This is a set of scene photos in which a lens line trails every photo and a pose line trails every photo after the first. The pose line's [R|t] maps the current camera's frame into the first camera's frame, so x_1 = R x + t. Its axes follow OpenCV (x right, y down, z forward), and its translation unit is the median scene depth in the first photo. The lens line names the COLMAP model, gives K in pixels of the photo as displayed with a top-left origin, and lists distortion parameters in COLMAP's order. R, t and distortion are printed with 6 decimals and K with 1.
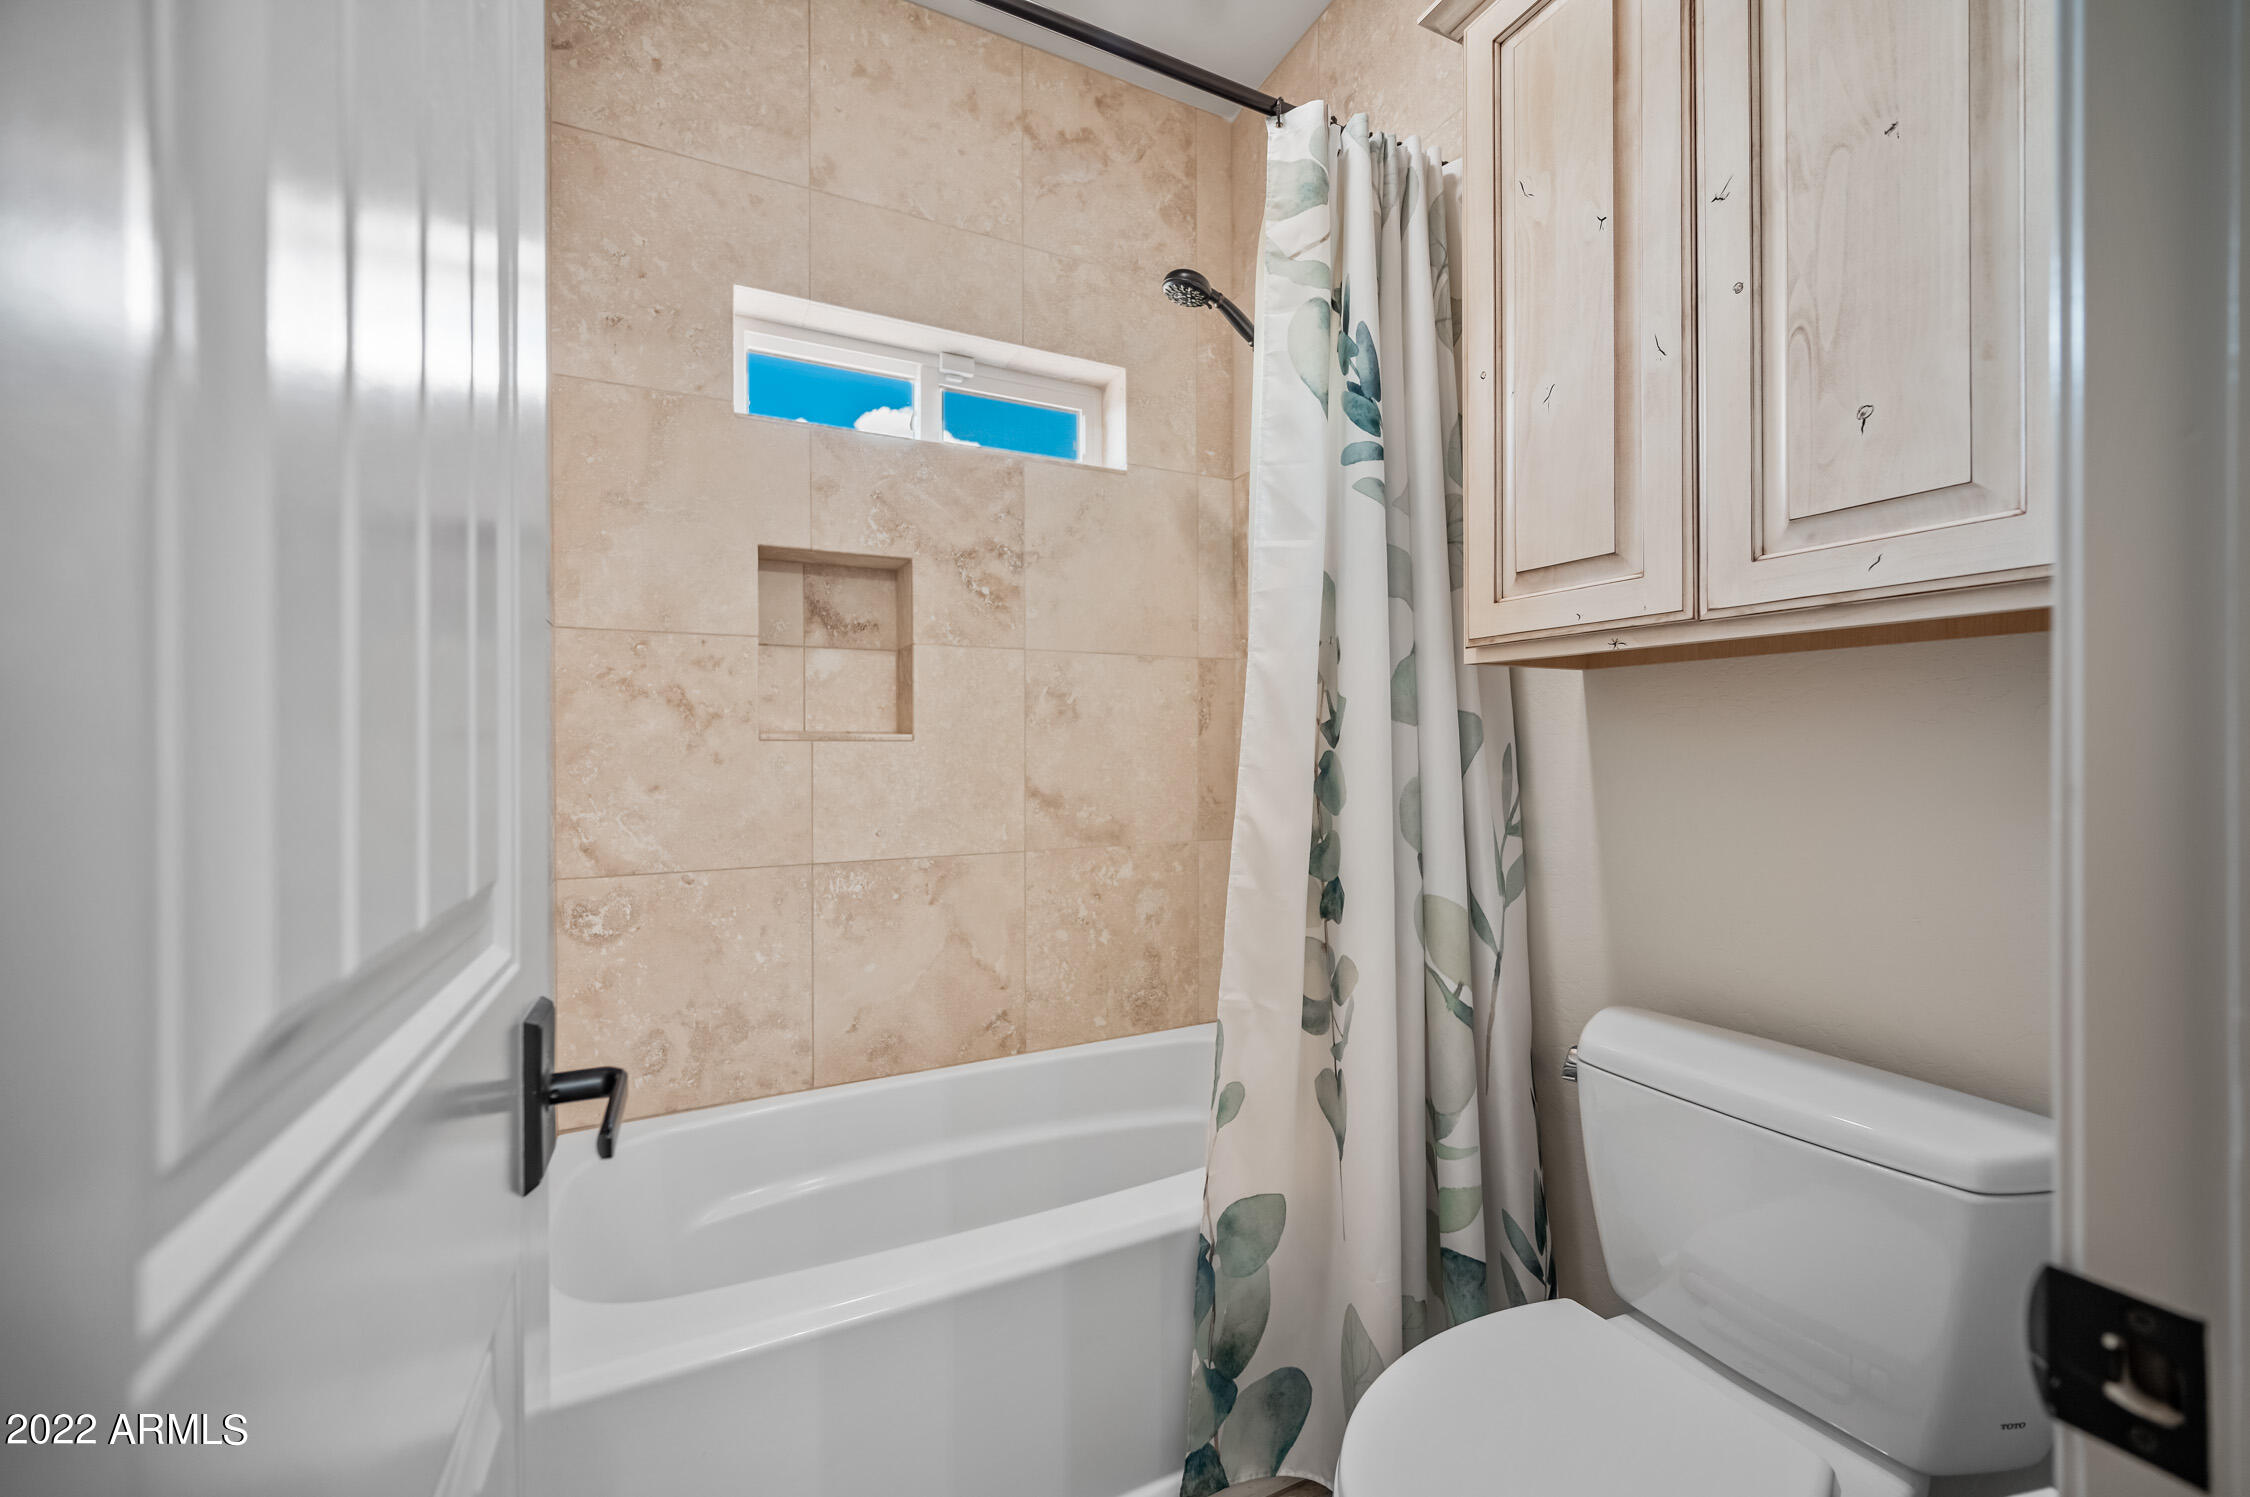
lens RADIAL K [[888.0, 0, 1132.2], [0, 888.0, 747.6], [0, 0, 1]] dist [-0.001611, 0.000207]
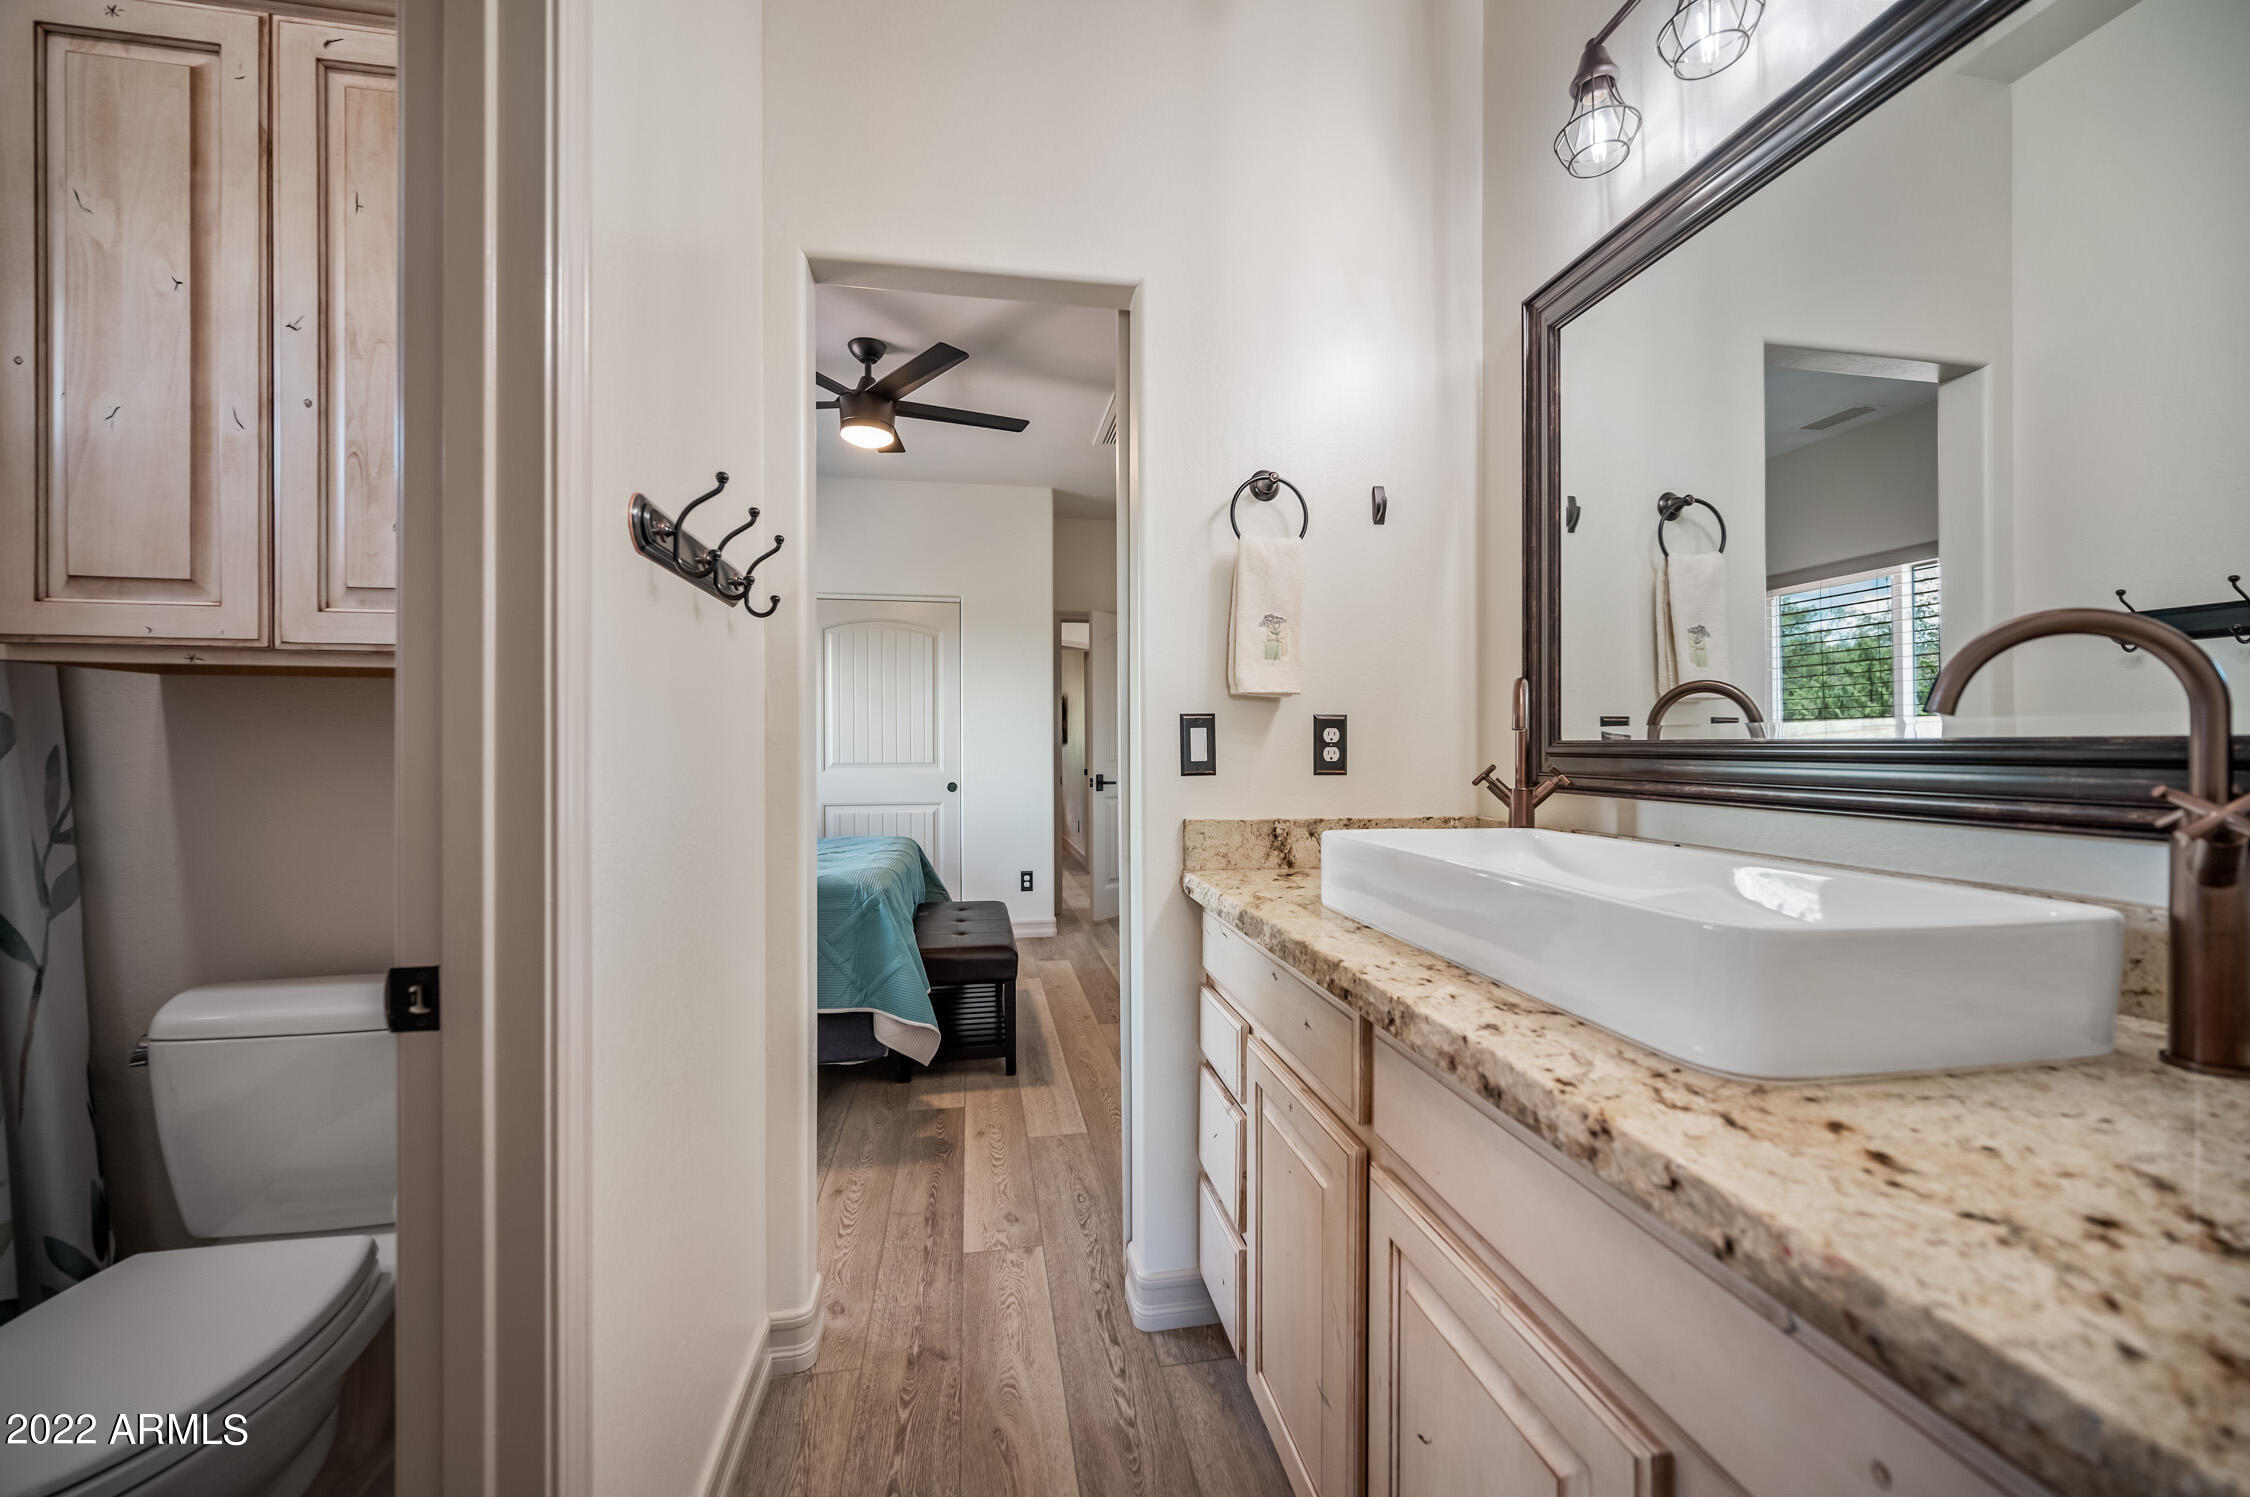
lens RADIAL K [[888.0, 0, 1132.5], [0, 888.0, 750.1], [0, 0, 1]] dist [-0.001611, 0.000207]
pose [[0.282908, 0.003739, 0.959140, -0.208720], [0.001813, 0.999989, -0.004433, 0.007652], [-0.959145, 0.002993, 0.282898, -0.489072]]
